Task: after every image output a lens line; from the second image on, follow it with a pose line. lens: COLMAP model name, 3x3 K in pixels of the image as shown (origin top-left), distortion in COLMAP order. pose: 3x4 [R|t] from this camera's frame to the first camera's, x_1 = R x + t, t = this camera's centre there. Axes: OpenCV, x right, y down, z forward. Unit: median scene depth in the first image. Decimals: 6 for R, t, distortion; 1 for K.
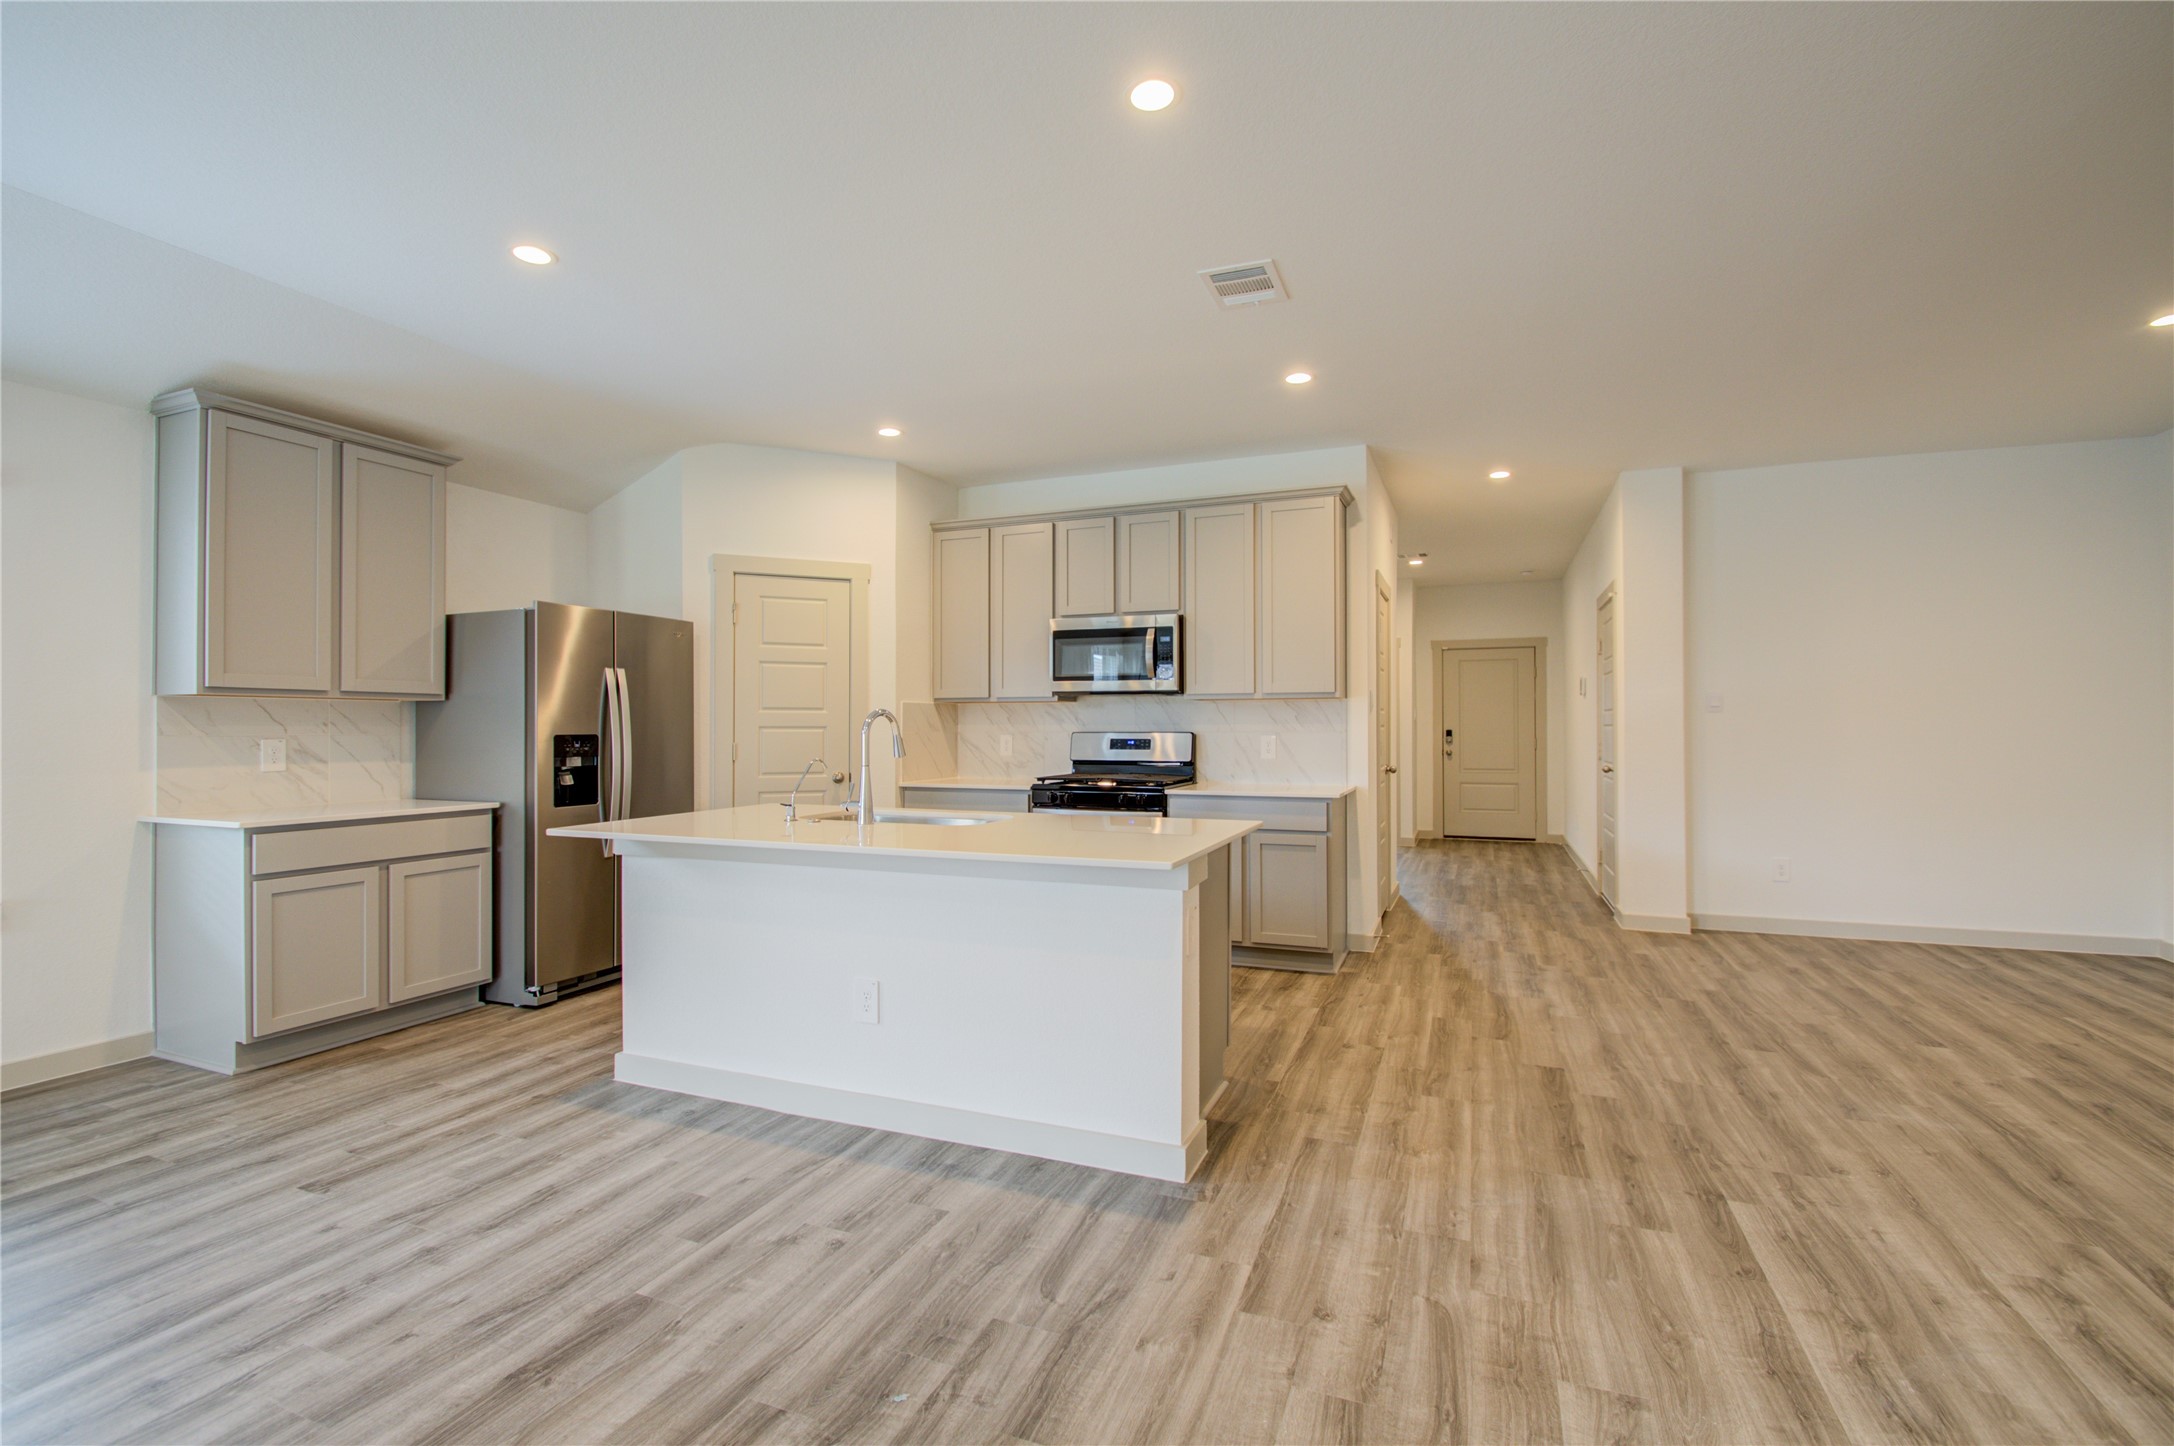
lens RADIAL K [[964.3, 0, 1095.9], [0, 964.3, 722.6], [0, 0, 1]] dist [0.001252, -0.010393]
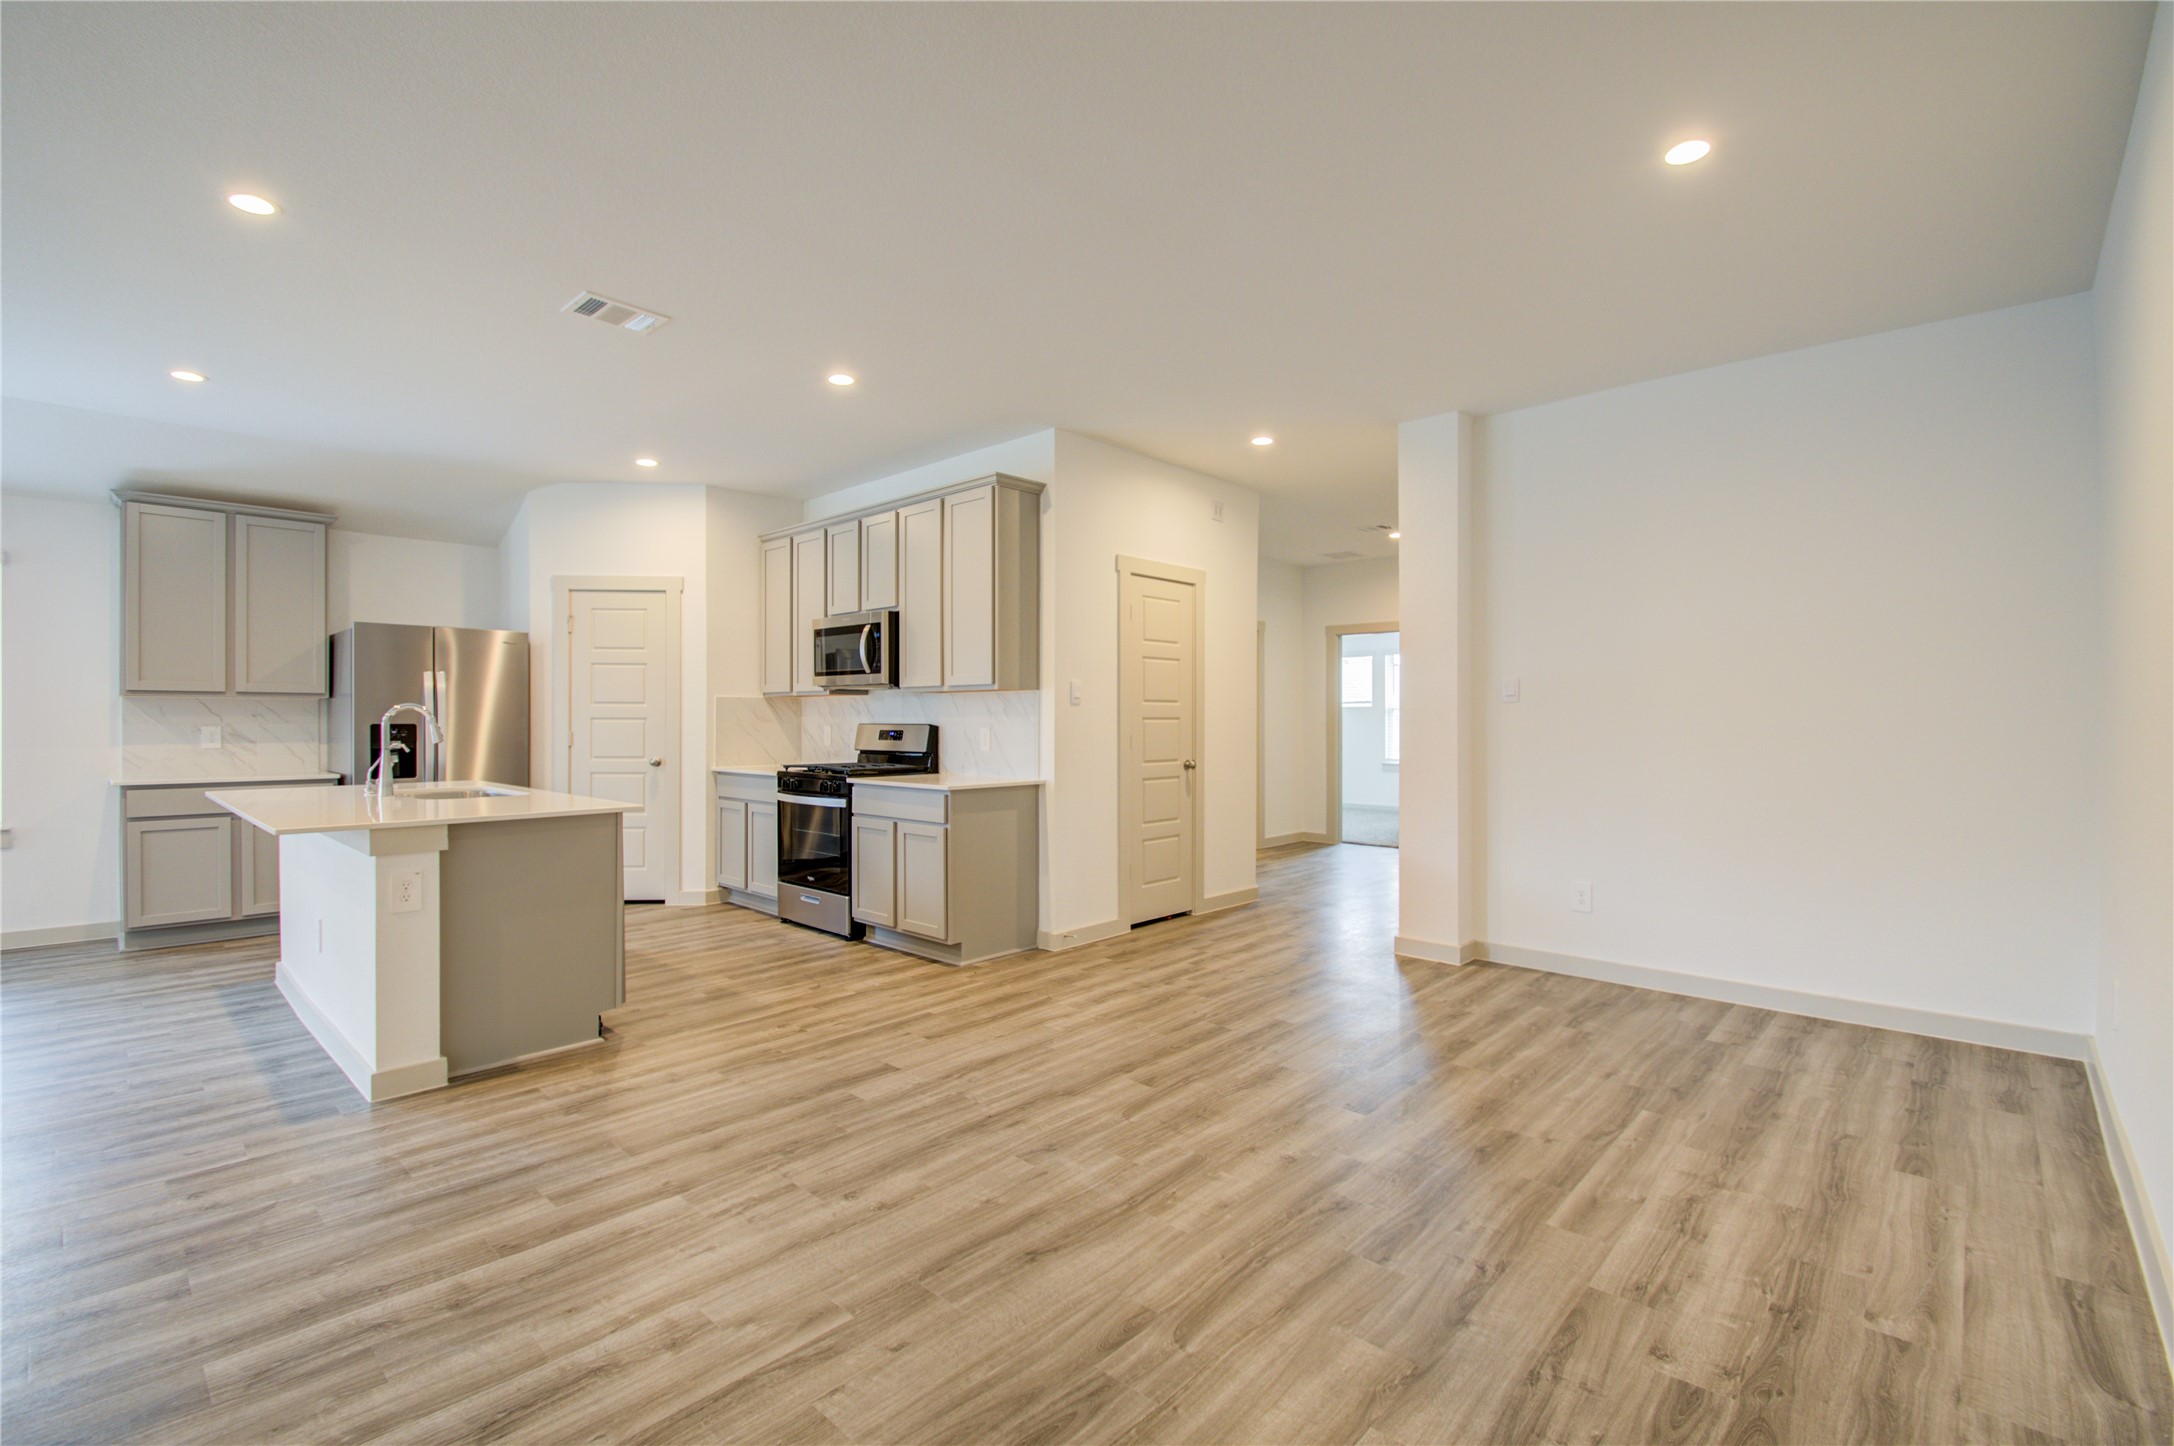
lens RADIAL K [[964.3, 0, 1103.3], [0, 964.3, 728.7], [0, 0, 1]] dist [0.001252, -0.010393]
pose [[0.933191, 0.005517, -0.359339, 1.107983], [-0.000191, 0.999890, 0.014855, -0.000373], [0.359382, -0.013794, 0.933089, 0.182325]]
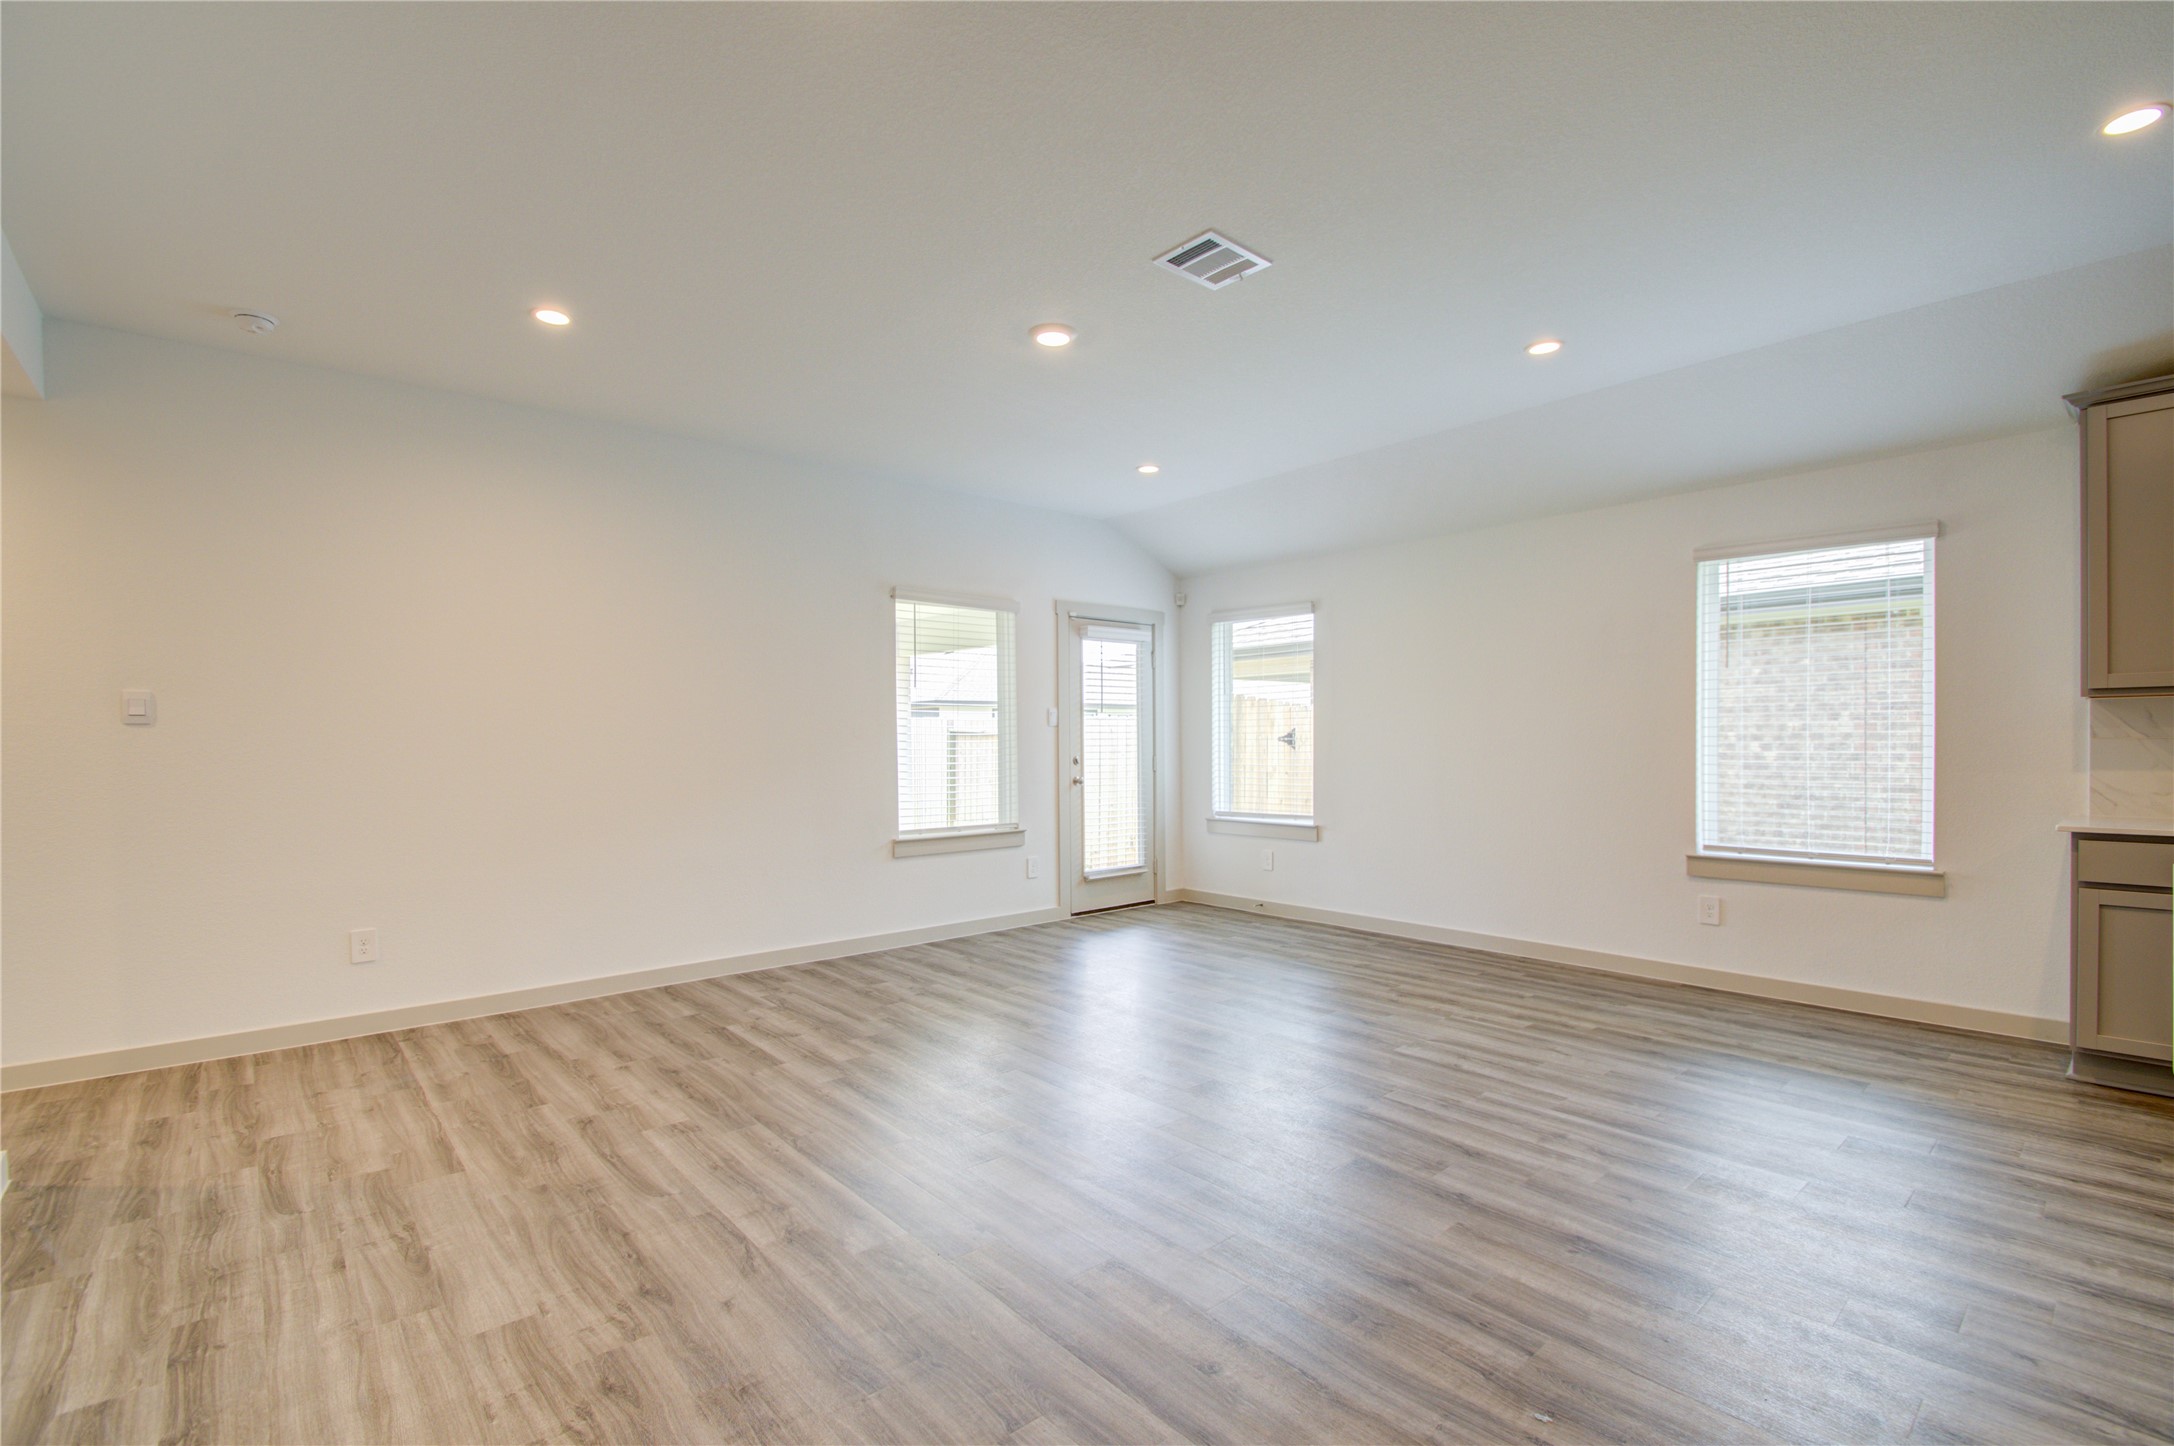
lens RADIAL K [[964.3, 0, 1068.5], [0, 964.3, 747.3], [0, 0, 1]] dist [0.001252, -0.010393]
pose [[-0.463242, 0.013322, -0.886132, 0.483425], [0.012696, 0.999884, 0.008396, 0.001161], [0.886141, -0.007361, -0.463358, 0.568279]]
